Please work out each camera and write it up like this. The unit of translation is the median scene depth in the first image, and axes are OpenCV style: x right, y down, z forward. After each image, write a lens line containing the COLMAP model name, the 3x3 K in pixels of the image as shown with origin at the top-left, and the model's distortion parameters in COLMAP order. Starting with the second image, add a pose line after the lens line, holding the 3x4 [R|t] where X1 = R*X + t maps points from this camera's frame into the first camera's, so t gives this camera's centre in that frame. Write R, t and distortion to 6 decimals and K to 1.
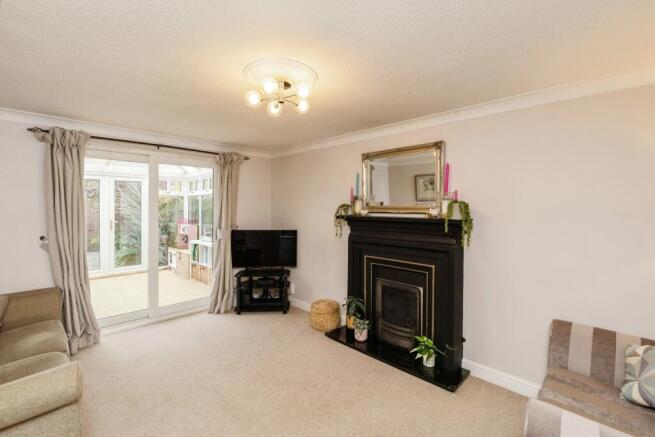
lens RADIAL K [[291.1, 0, 327.5], [0, 291.1, 218.5], [0, 0, 1]] dist [0.000283, 0.000012]
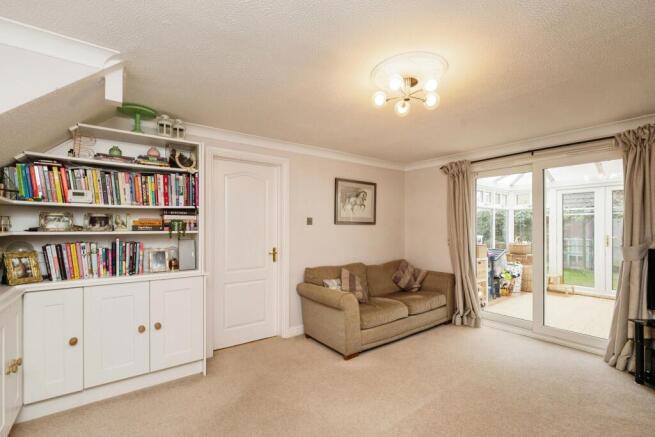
lens RADIAL K [[291.1, 0, 327.5], [0, 291.1, 218.5], [0, 0, 1]] dist [0.000283, 0.000012]
pose [[-0.137587, -0.035287, -0.989861, 0.447774], [-0.039752, 0.998757, -0.030078, 0.026705], [0.989692, 0.035211, -0.138819, 0.456933]]
